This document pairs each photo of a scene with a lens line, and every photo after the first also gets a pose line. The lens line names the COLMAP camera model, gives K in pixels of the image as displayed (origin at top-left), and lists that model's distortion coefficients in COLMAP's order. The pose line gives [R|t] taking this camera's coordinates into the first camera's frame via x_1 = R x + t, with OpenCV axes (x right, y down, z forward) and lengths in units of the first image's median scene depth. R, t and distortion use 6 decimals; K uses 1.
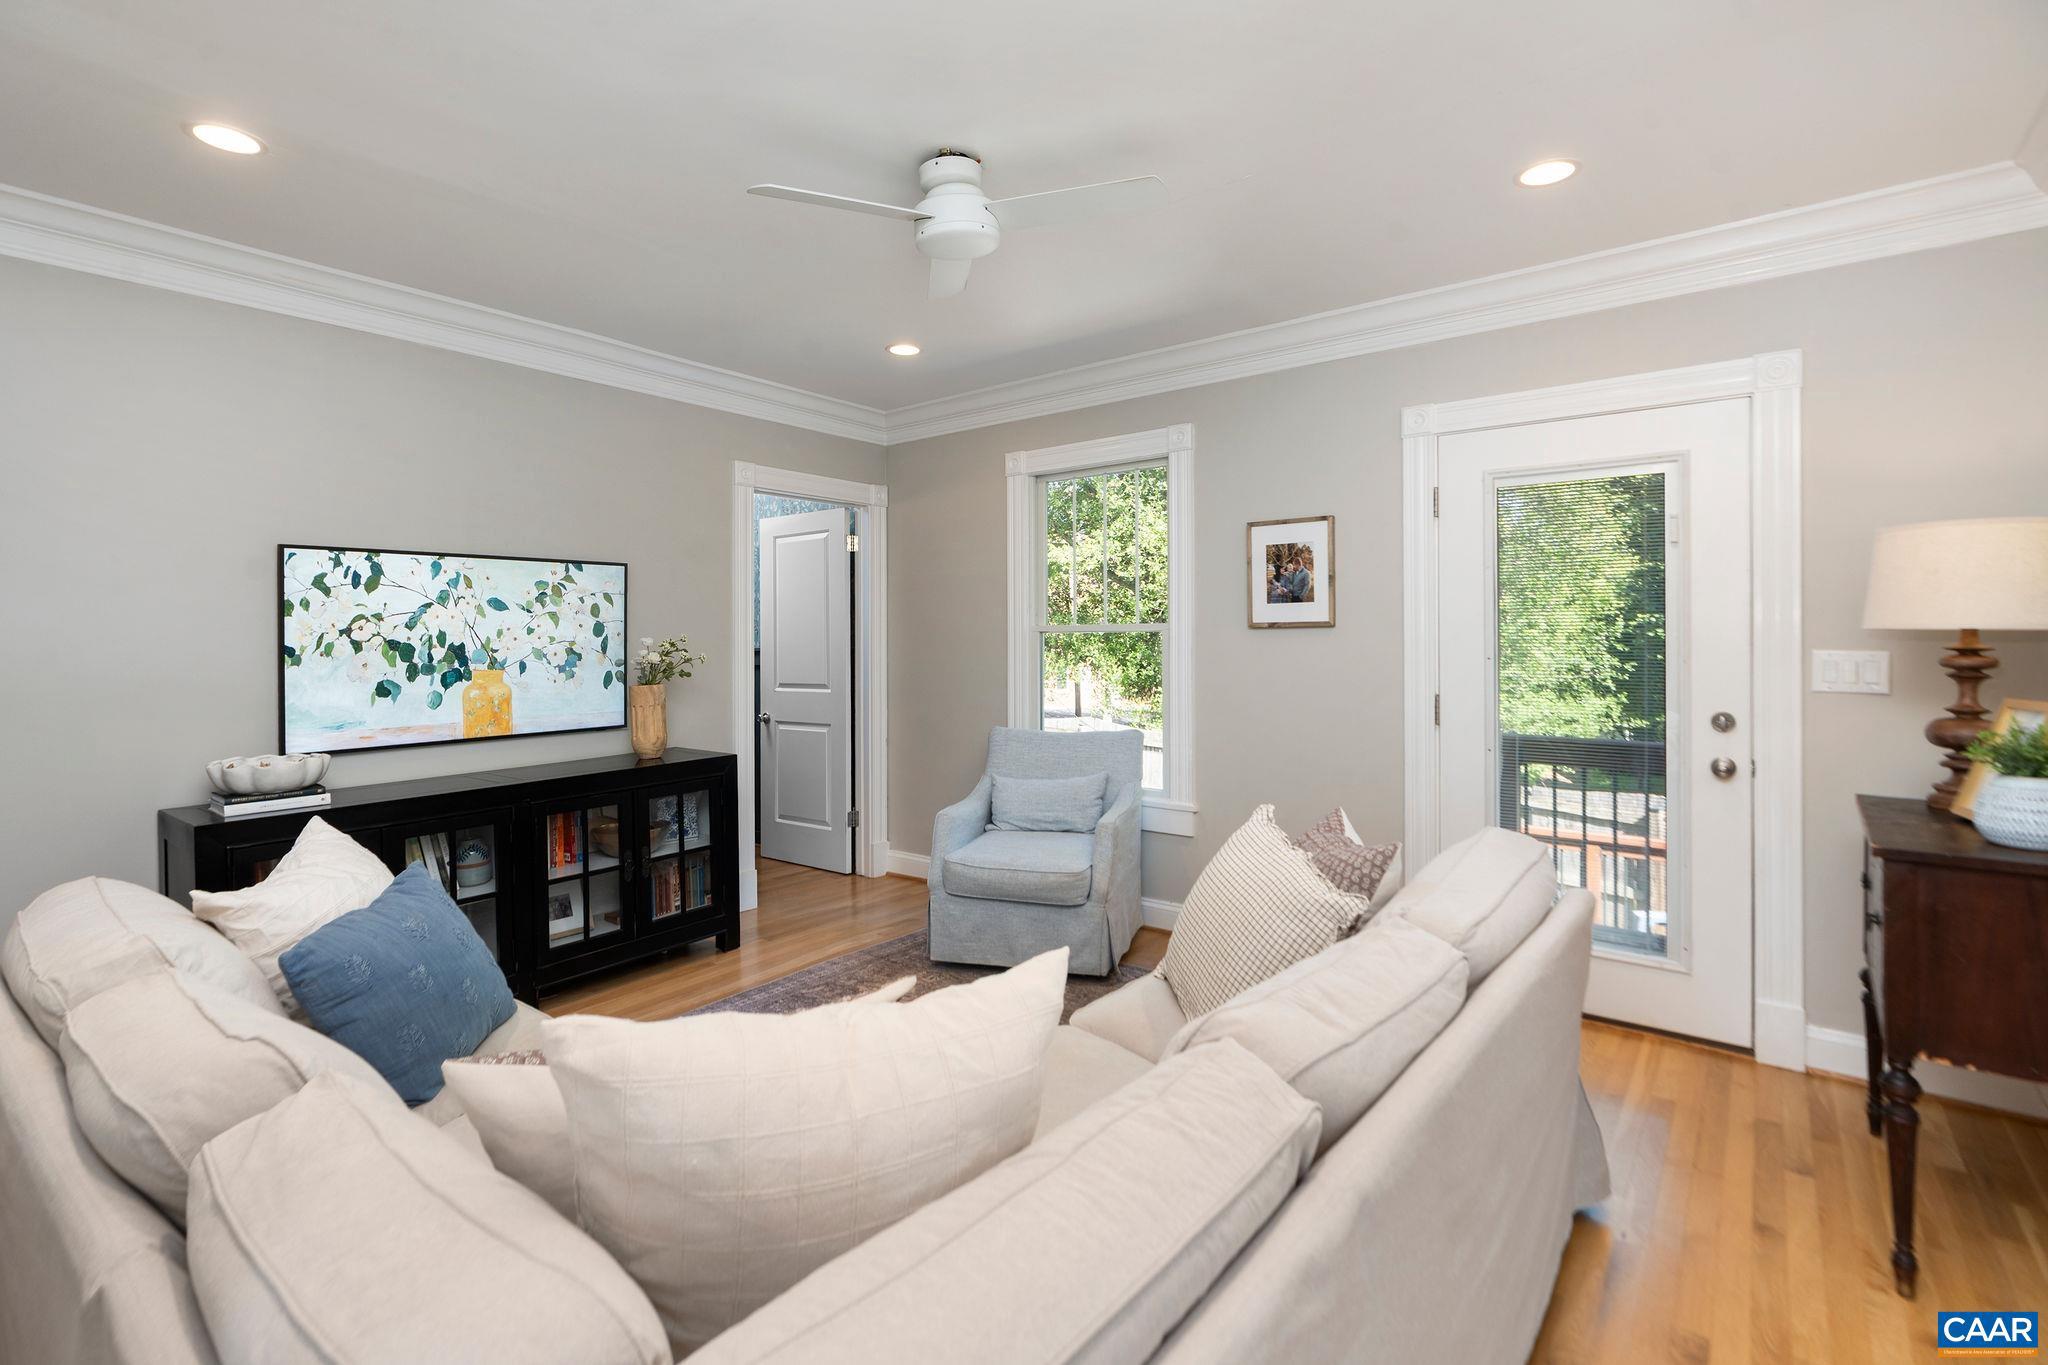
lens RADIAL K [[947.0, 0, 1012.8], [0, 947.0, 650.5], [0, 0, 1]] dist [-0.003346, -0.000240]
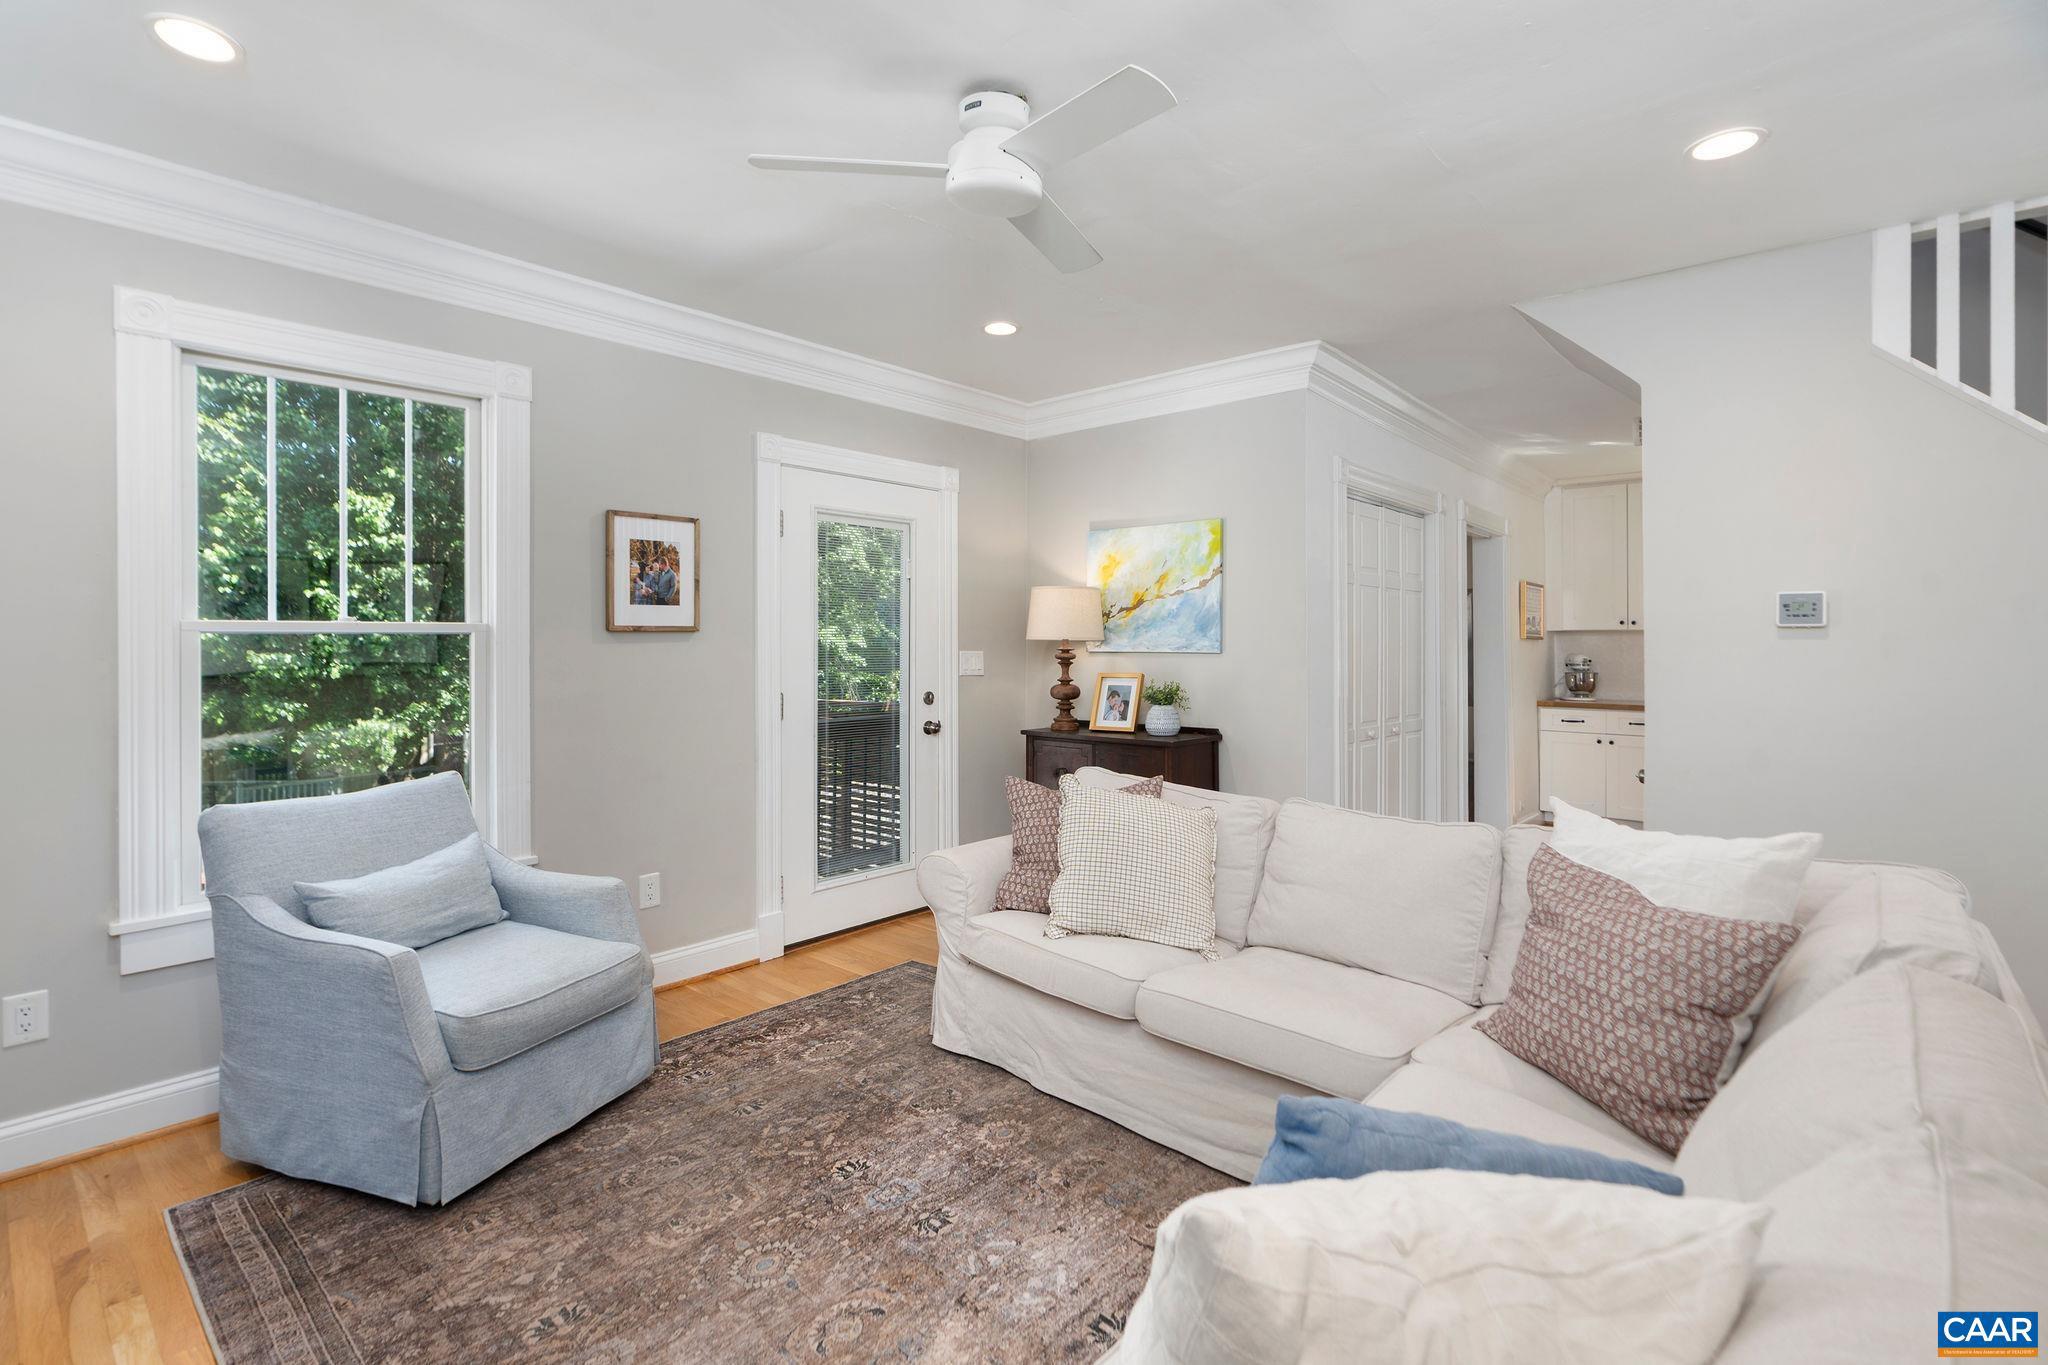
lens RADIAL K [[947.0, 0, 1012.8], [0, 947.0, 650.5], [0, 0, 1]] dist [-0.003346, -0.000240]
pose [[0.059868, -0.002914, 0.998202, -0.663497], [0.015295, 0.999881, 0.002002, -0.002666], [-0.998089, 0.015148, 0.059905, 0.650365]]
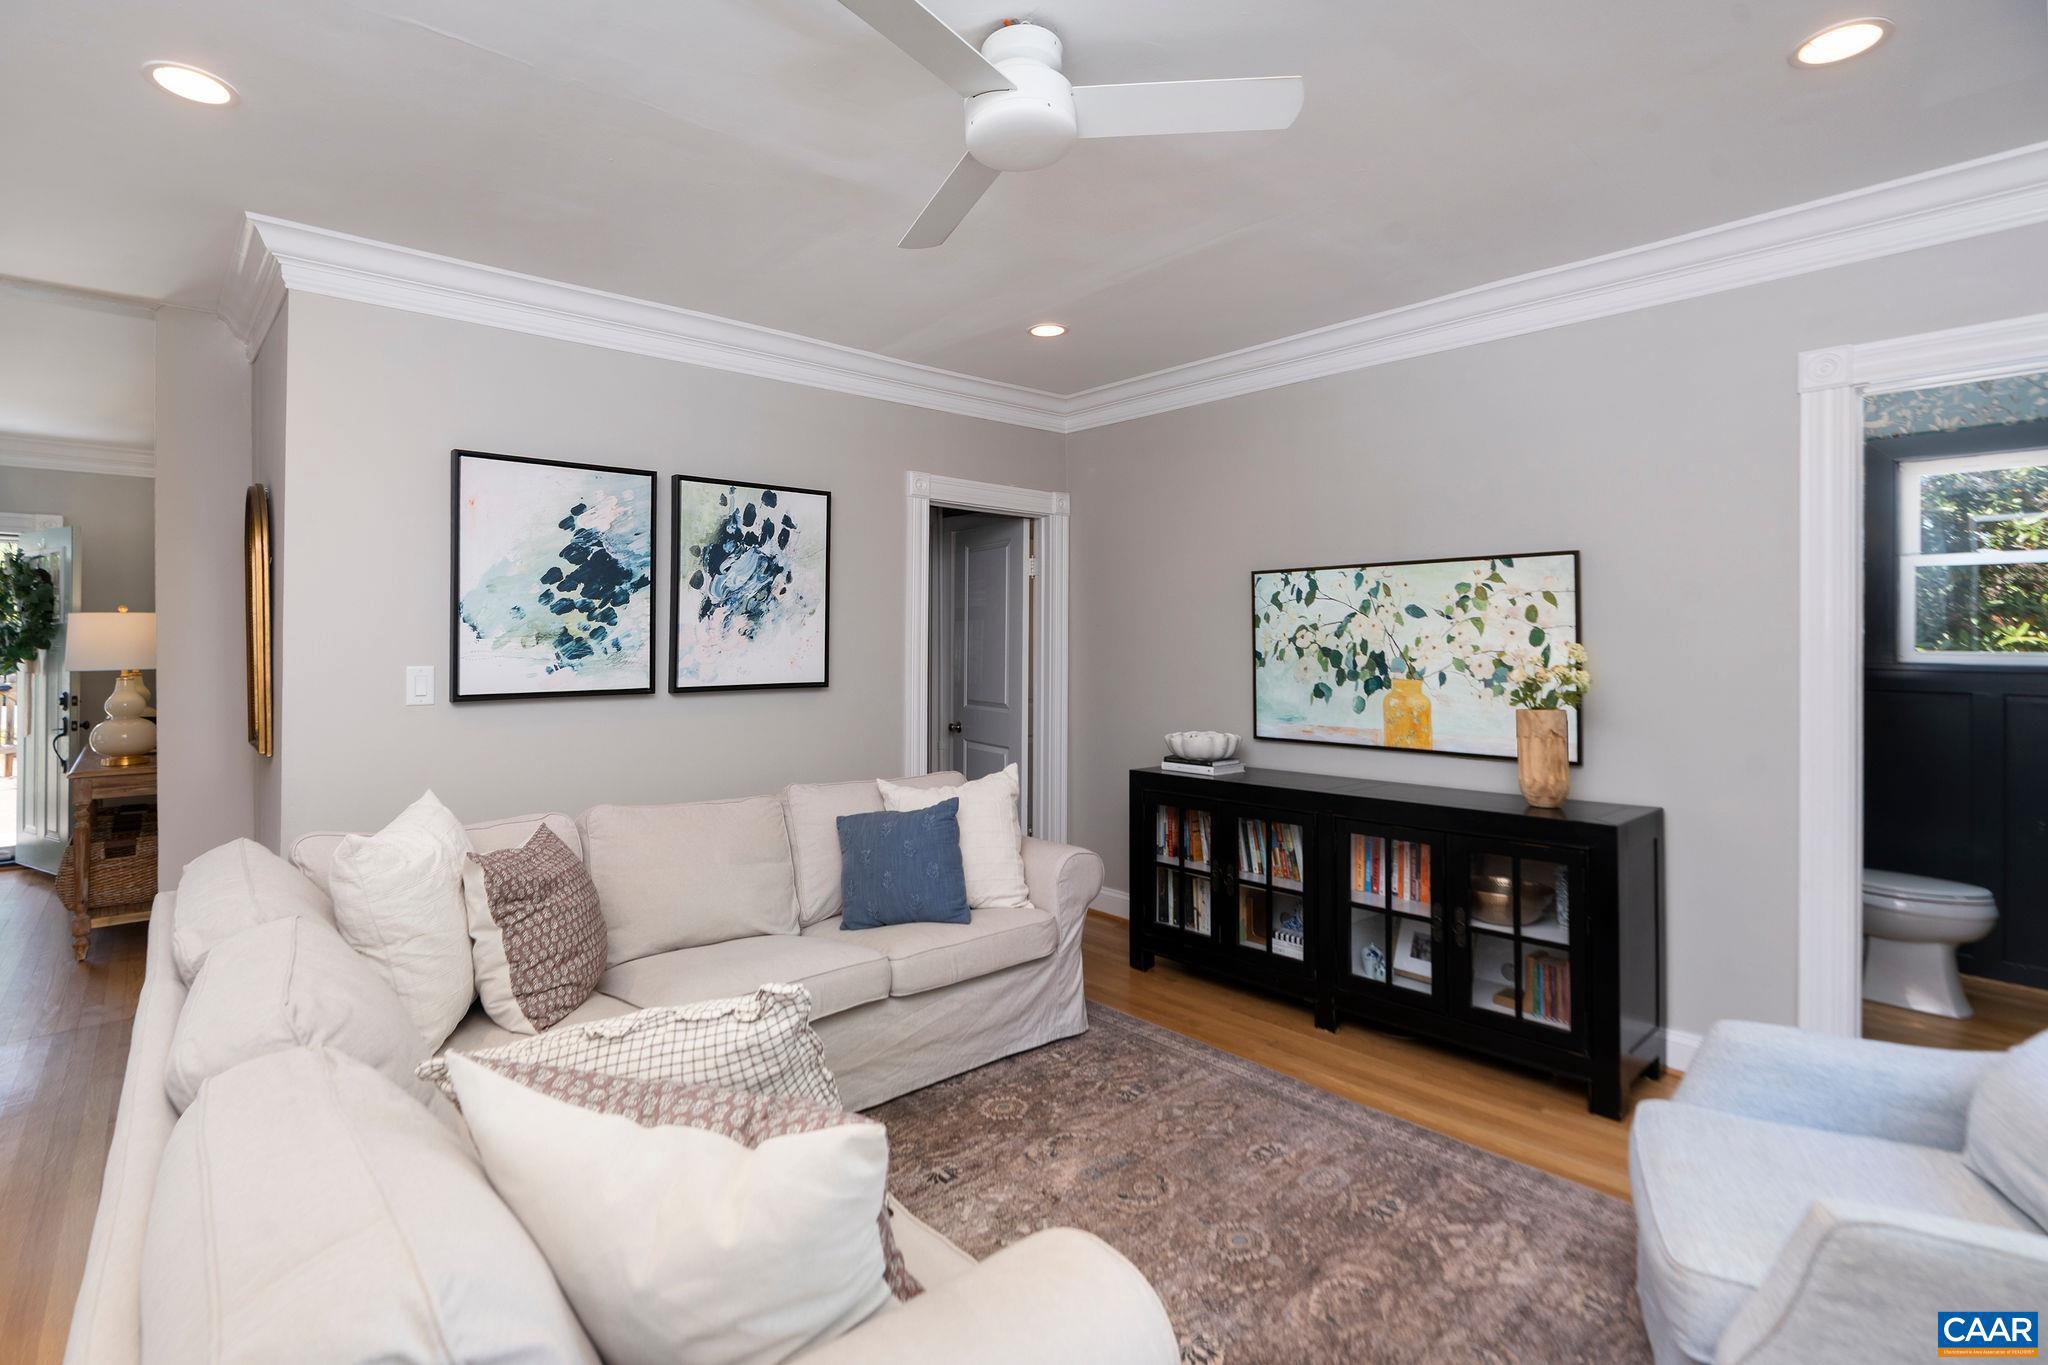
lens RADIAL K [[962.5, 0, 1024.7], [0, 962.5, 645.0], [0, 0, 1]] dist [-0.000132, 0.001154]
pose [[-0.158253, 0.006454, -0.987378, 0.494745], [-0.019468, 0.999764, 0.009655, -0.016983], [0.987207, 0.020751, -0.158090, 0.789610]]
